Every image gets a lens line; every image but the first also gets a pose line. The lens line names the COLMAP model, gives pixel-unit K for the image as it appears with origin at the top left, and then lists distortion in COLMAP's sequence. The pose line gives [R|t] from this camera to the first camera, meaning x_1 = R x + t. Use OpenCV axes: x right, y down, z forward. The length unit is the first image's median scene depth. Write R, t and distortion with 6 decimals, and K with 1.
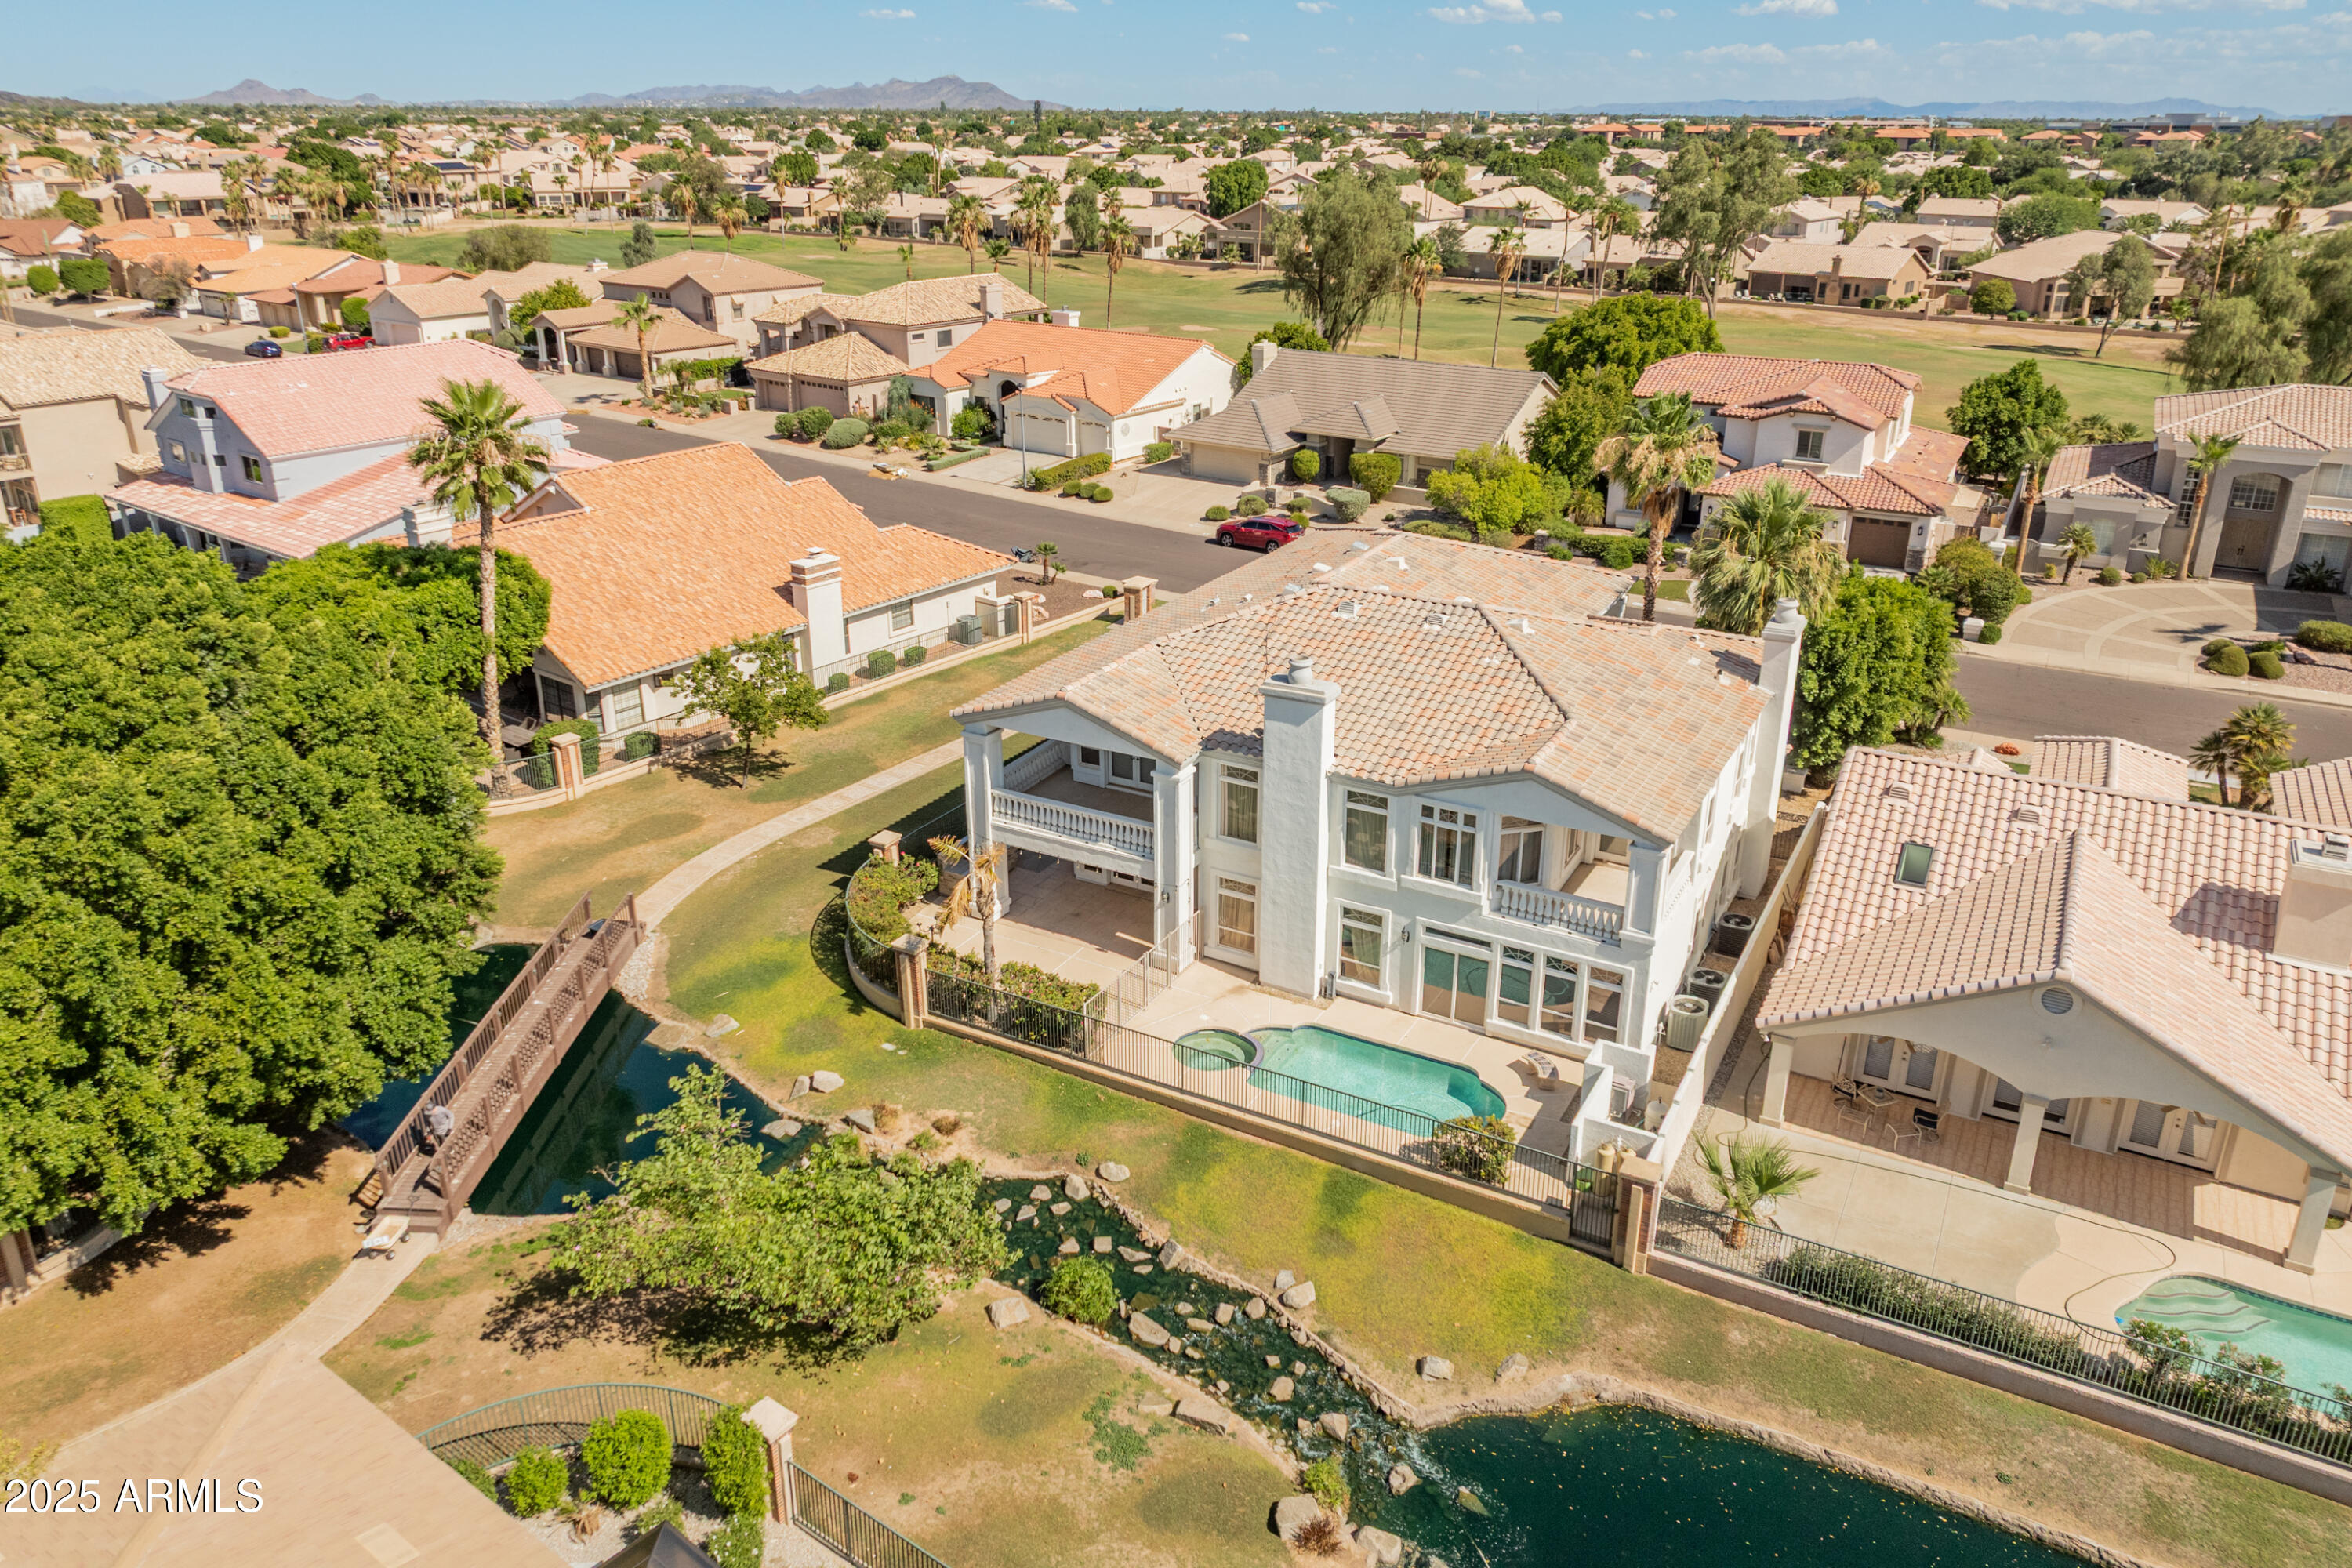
lens RADIAL K [[1632.0, 0, 1193.2], [0, 1632.0, 768.2], [0, 0, 1]] dist [-0.014905, 0.011362]
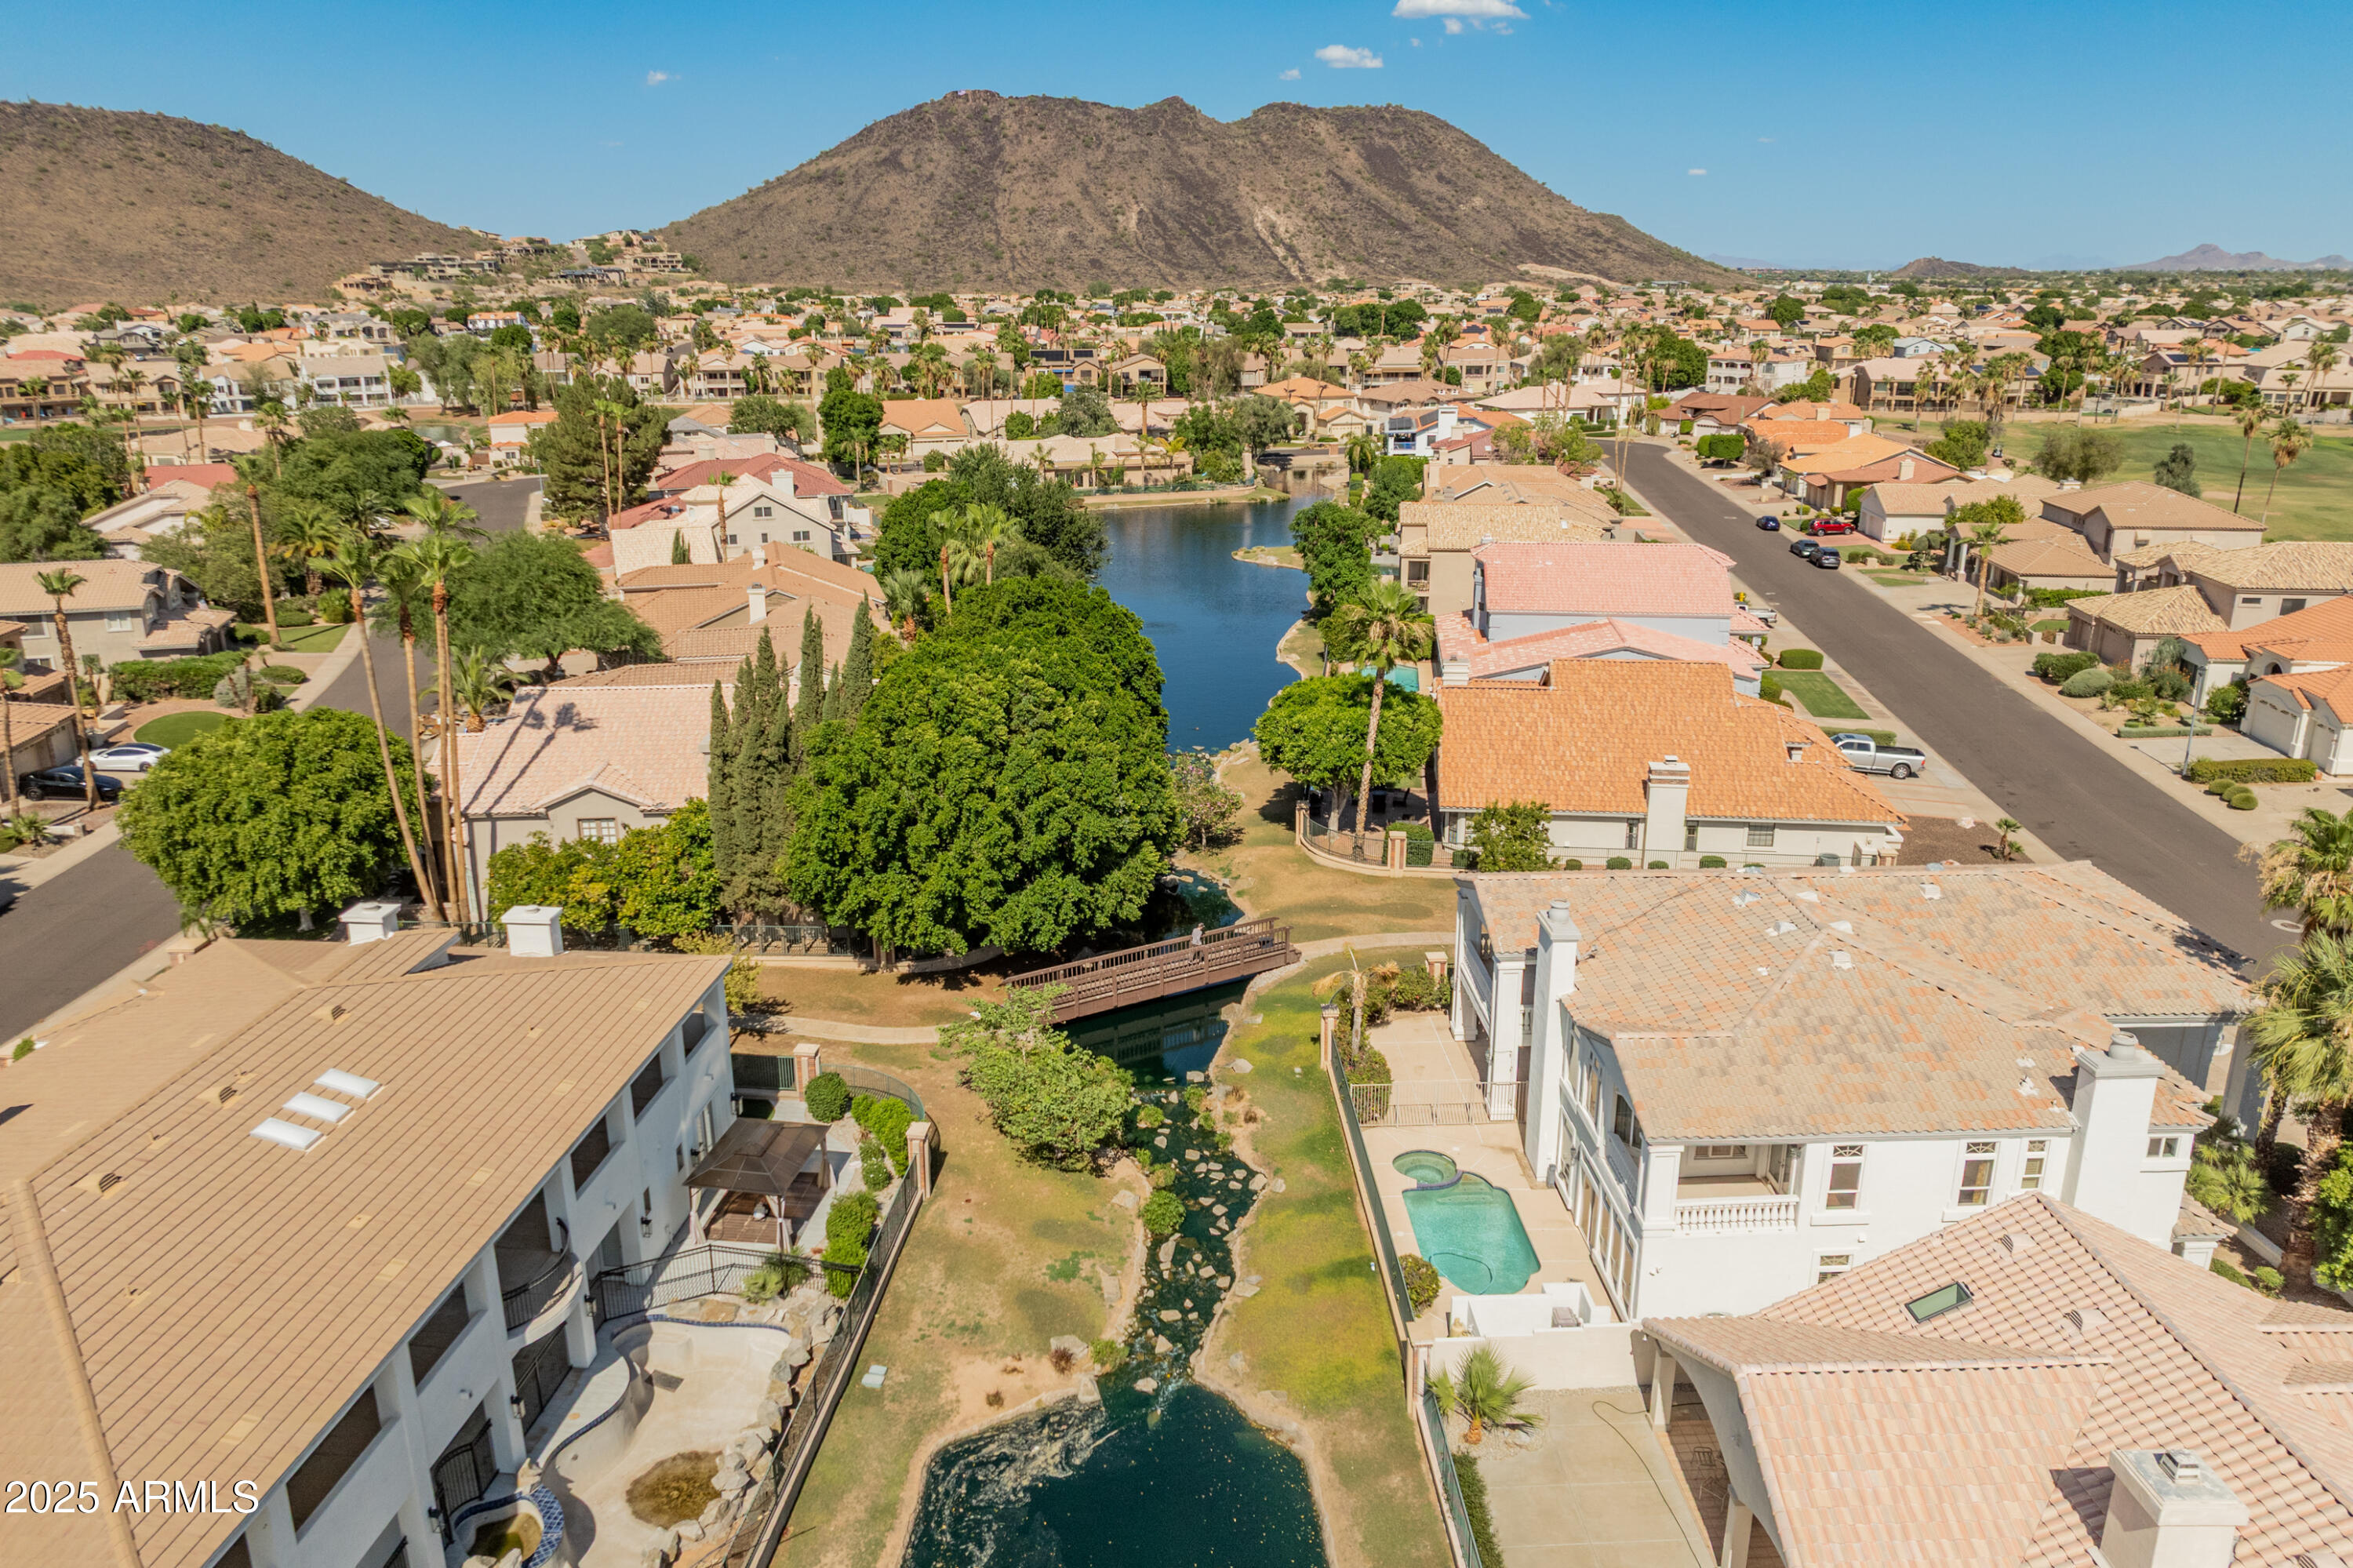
lens RADIAL K [[1632.8, 0, 1173.1], [0, 1632.8, 804.7], [0, 0, 1]] dist [-0.014905, 0.011362]
pose [[0.510704, 0.260325, -0.819398, 0.758893], [-0.316381, 0.943086, 0.102431, -0.141600], [0.799428, 0.206930, 0.564000, 0.037633]]
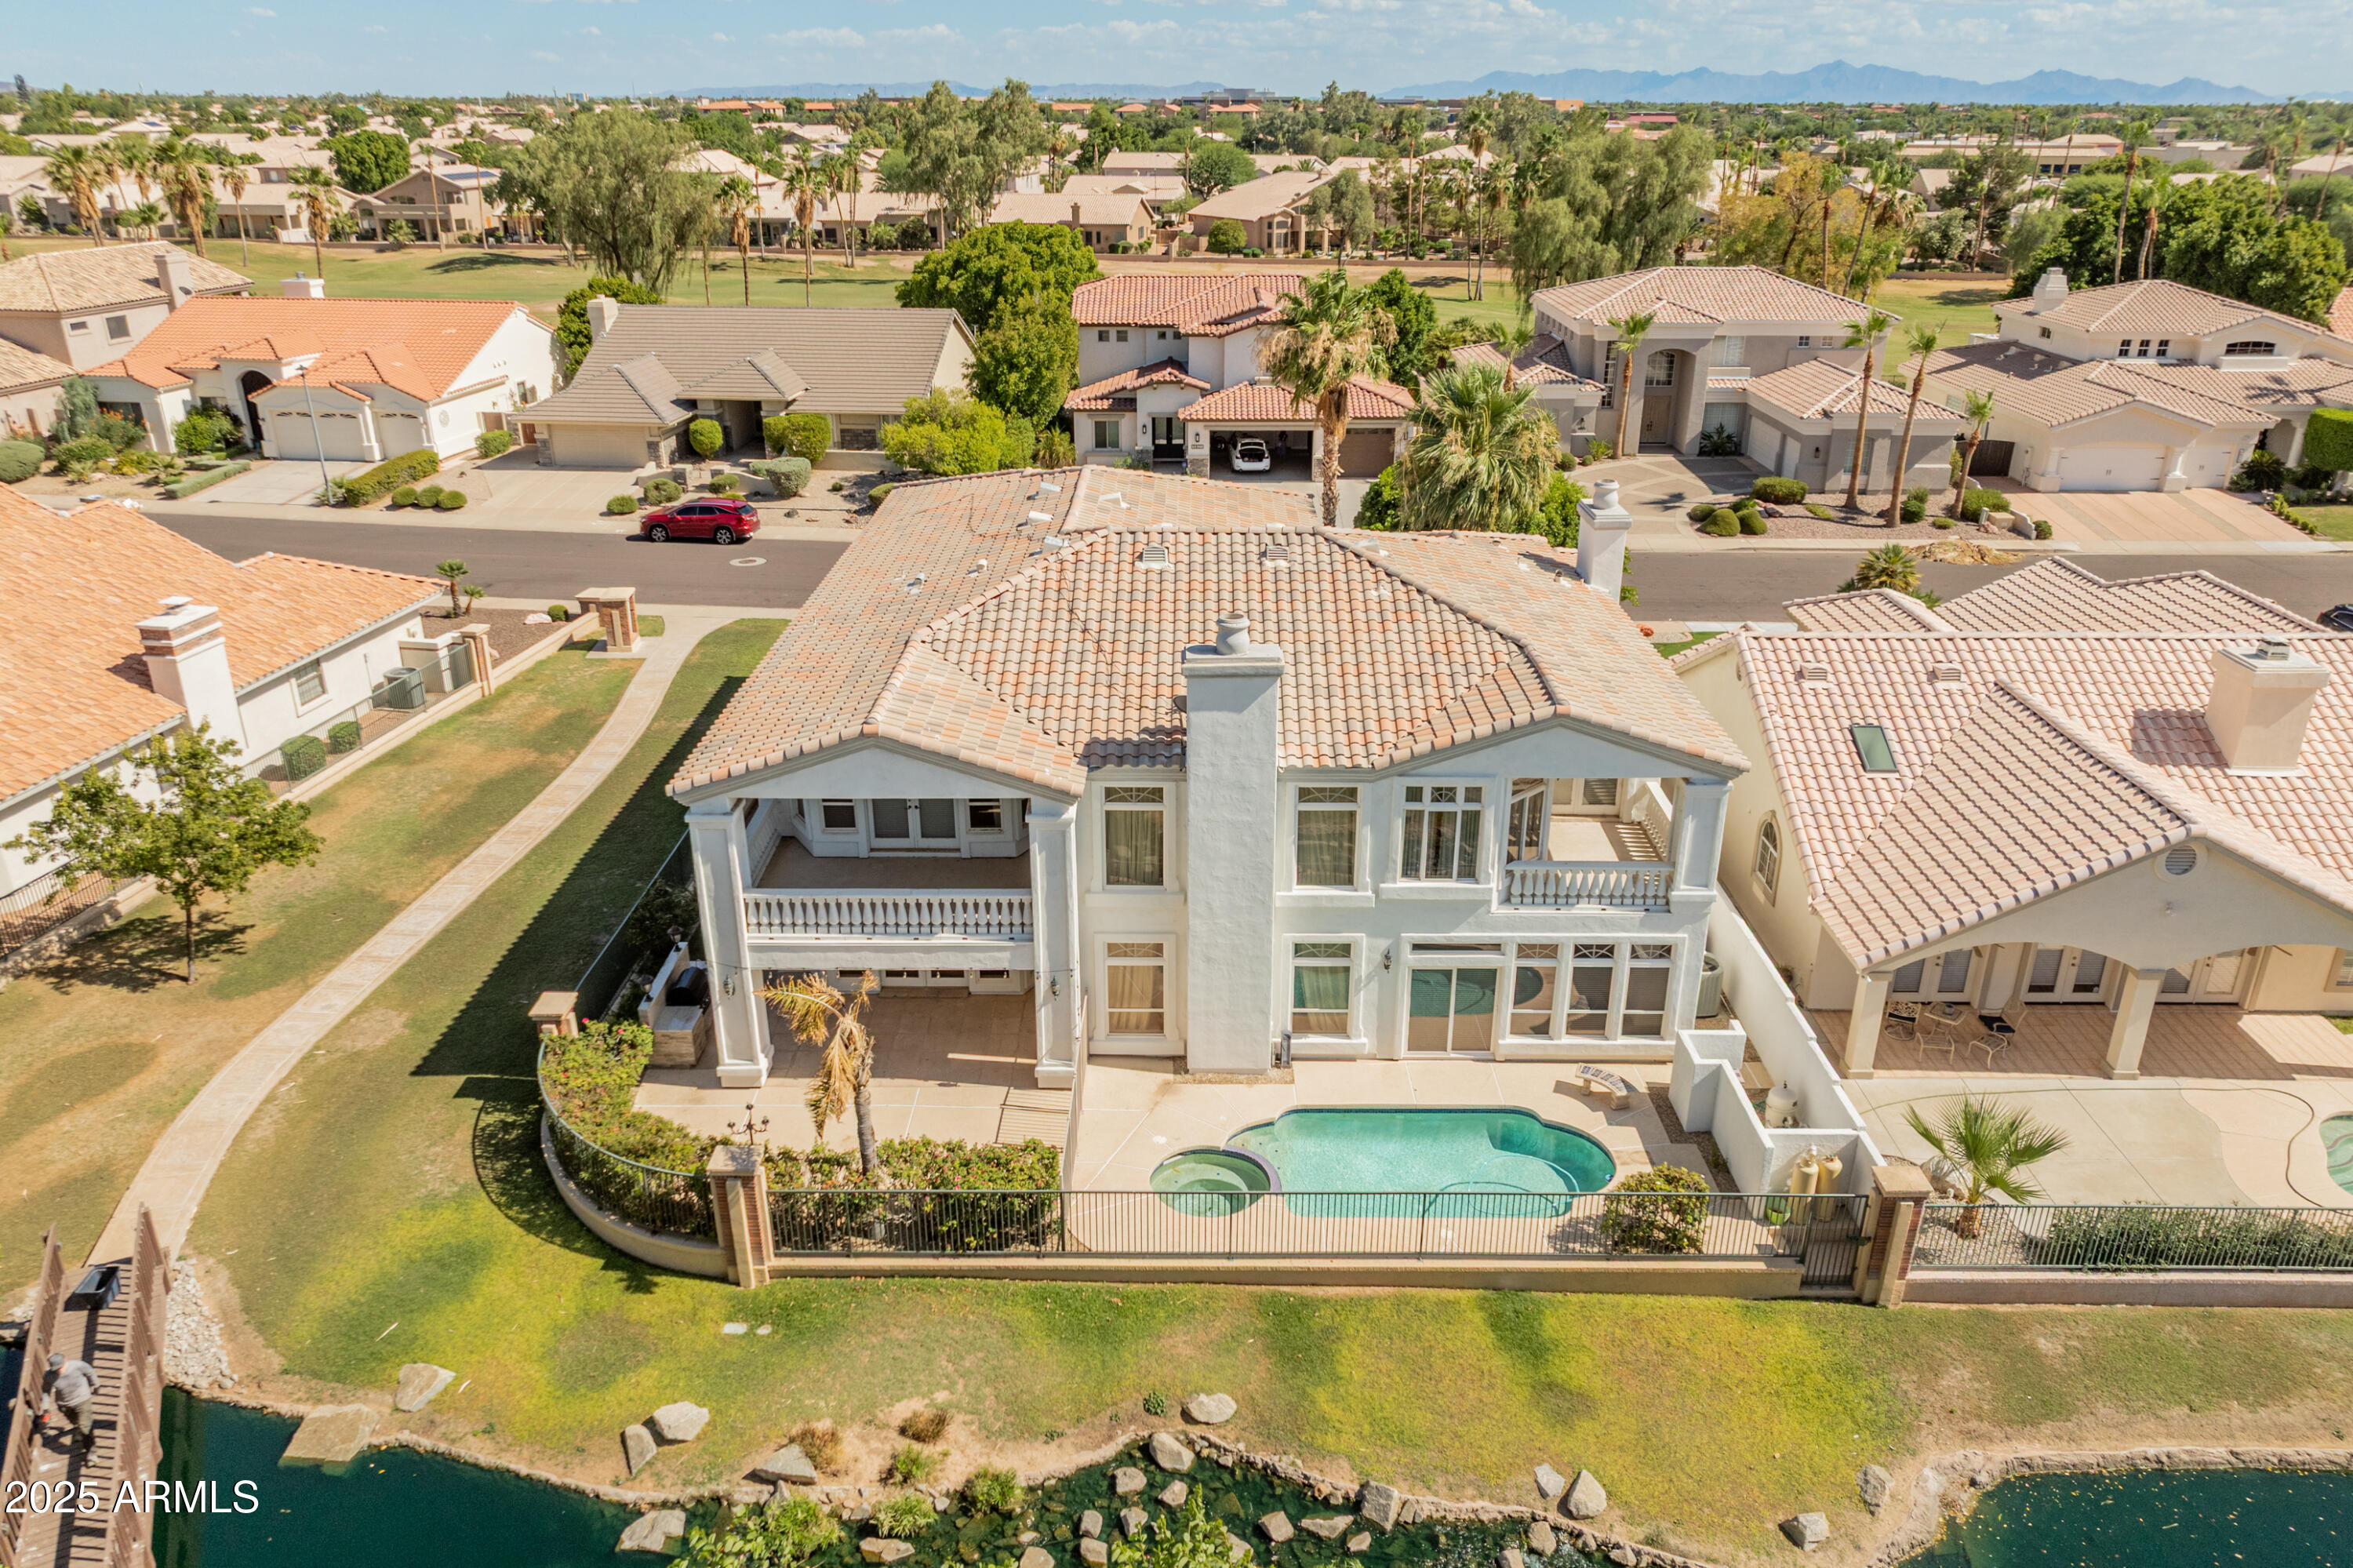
lens RADIAL K [[1632.8, 0, 1189.5], [0, 1632.8, 801.6], [0, 0, 1]] dist [-0.014905, 0.011362]
pose [[0.877043, -0.191889, 0.440425, -0.232467], [0.180490, 0.981217, 0.068088, -0.033328], [-0.445218, 0.019776, 0.895204, 0.307145]]
